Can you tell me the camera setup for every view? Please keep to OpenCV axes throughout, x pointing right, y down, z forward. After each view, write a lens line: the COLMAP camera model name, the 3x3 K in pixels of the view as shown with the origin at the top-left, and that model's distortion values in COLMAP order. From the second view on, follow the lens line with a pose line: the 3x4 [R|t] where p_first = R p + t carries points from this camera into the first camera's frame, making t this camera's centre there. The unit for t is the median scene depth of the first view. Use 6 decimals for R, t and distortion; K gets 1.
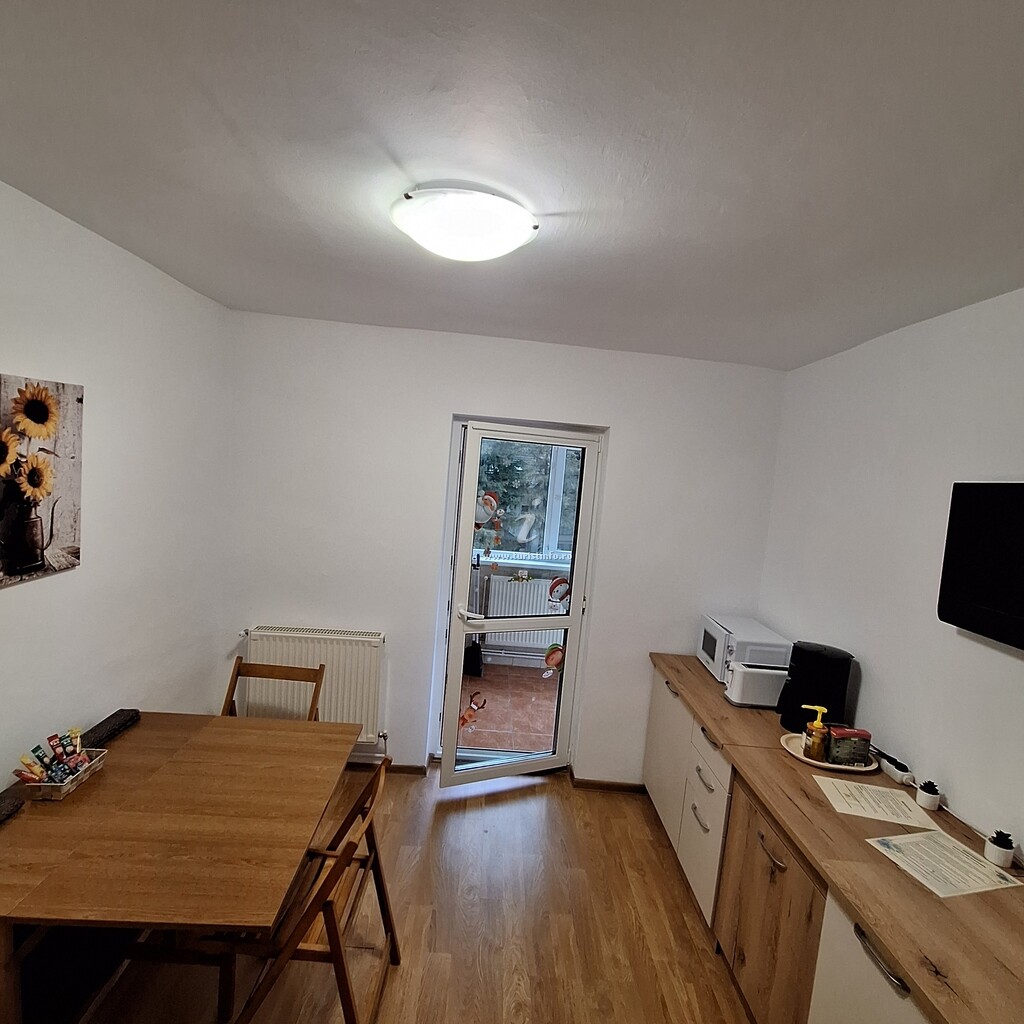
lens RADIAL K [[527.5, 0, 512.0], [0, 527.5, 512.0], [0, 0, 1]] dist [-0.013925, -0.000008]
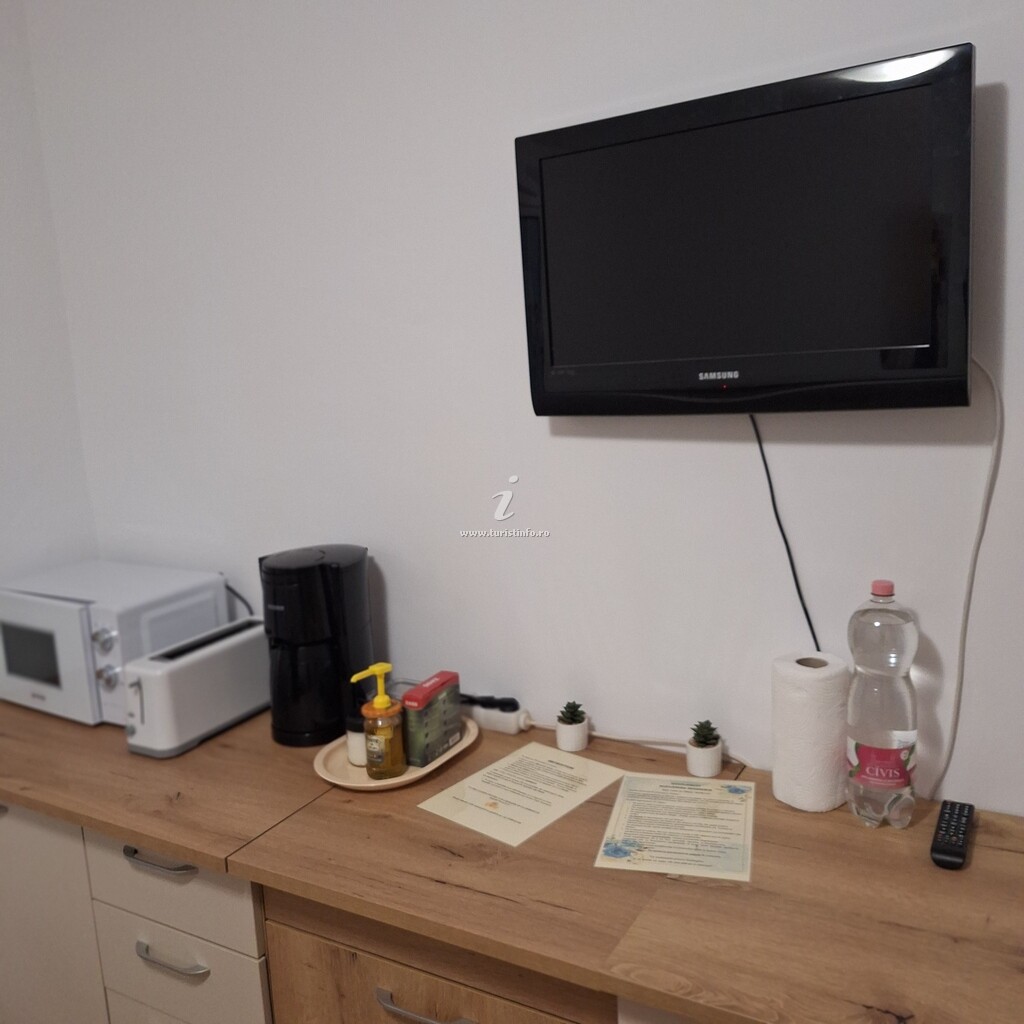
lens RADIAL K [[975.1, 0, 512.0], [0, 975.1, 471.7], [0, 0, 1]] dist [0.010096, -0.010426]
pose [[0.518526, -0.250331, 0.817597, -0.012045], [0.178697, 0.966796, 0.182681, 0.070855], [-0.836180, 0.051377, 0.546043, 0.419815]]
